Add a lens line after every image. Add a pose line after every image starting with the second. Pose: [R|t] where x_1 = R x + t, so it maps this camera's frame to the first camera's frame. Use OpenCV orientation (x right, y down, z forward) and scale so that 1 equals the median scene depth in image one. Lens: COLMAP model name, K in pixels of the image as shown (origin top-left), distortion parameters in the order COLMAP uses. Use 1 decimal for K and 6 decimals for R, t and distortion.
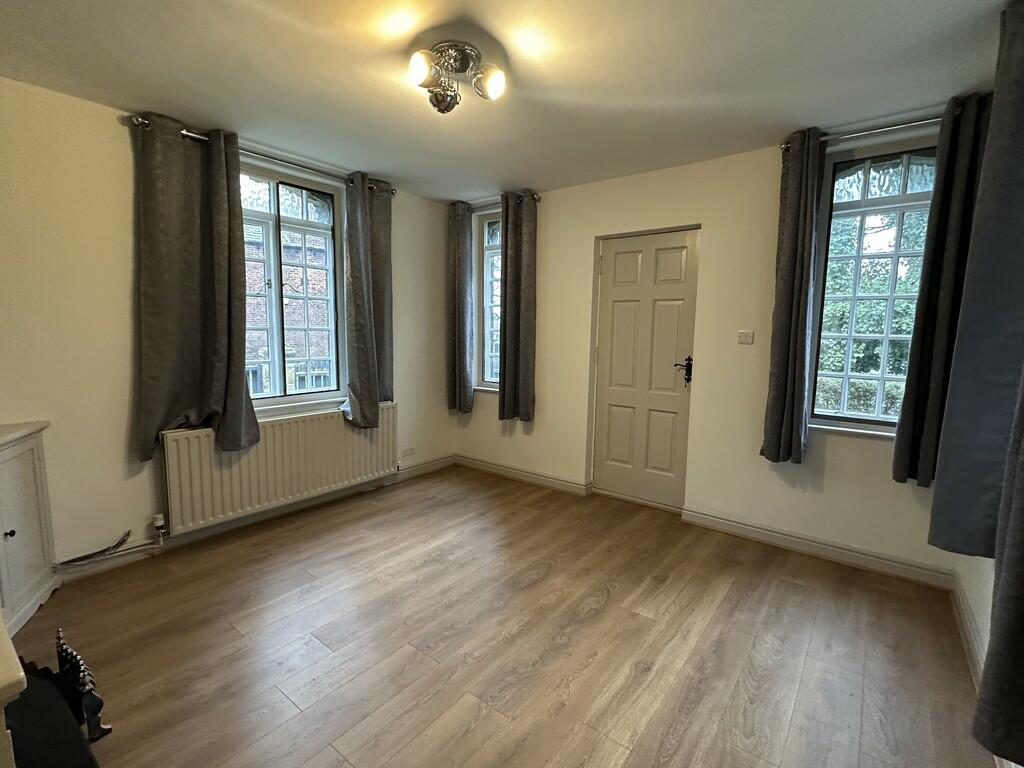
lens RADIAL K [[472.8, 0, 512.0], [0, 472.8, 384.0], [0, 0, 1]] dist [-0.001247, -0.000229]
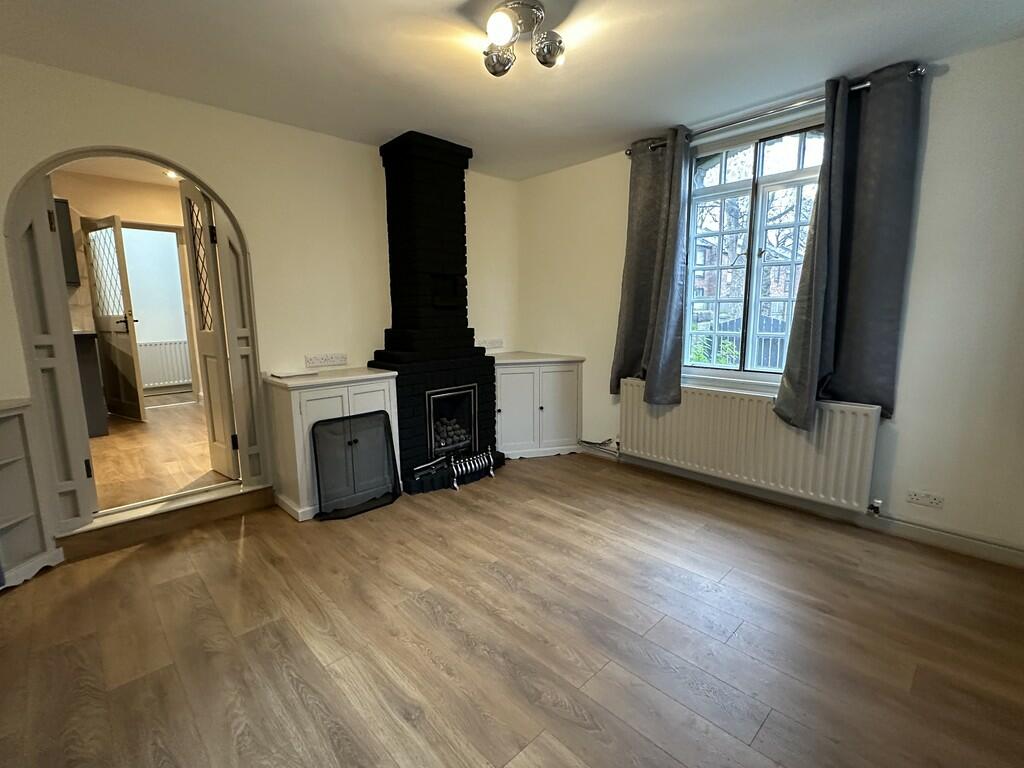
lens RADIAL K [[472.8, 0, 512.0], [0, 472.8, 384.0], [0, 0, 1]] dist [-0.001247, -0.000229]
pose [[-0.141954, 0.143501, -0.979416, 0.725156], [-0.108268, 0.981249, 0.159461, -0.069636], [0.983935, 0.128675, -0.123756, 0.905996]]
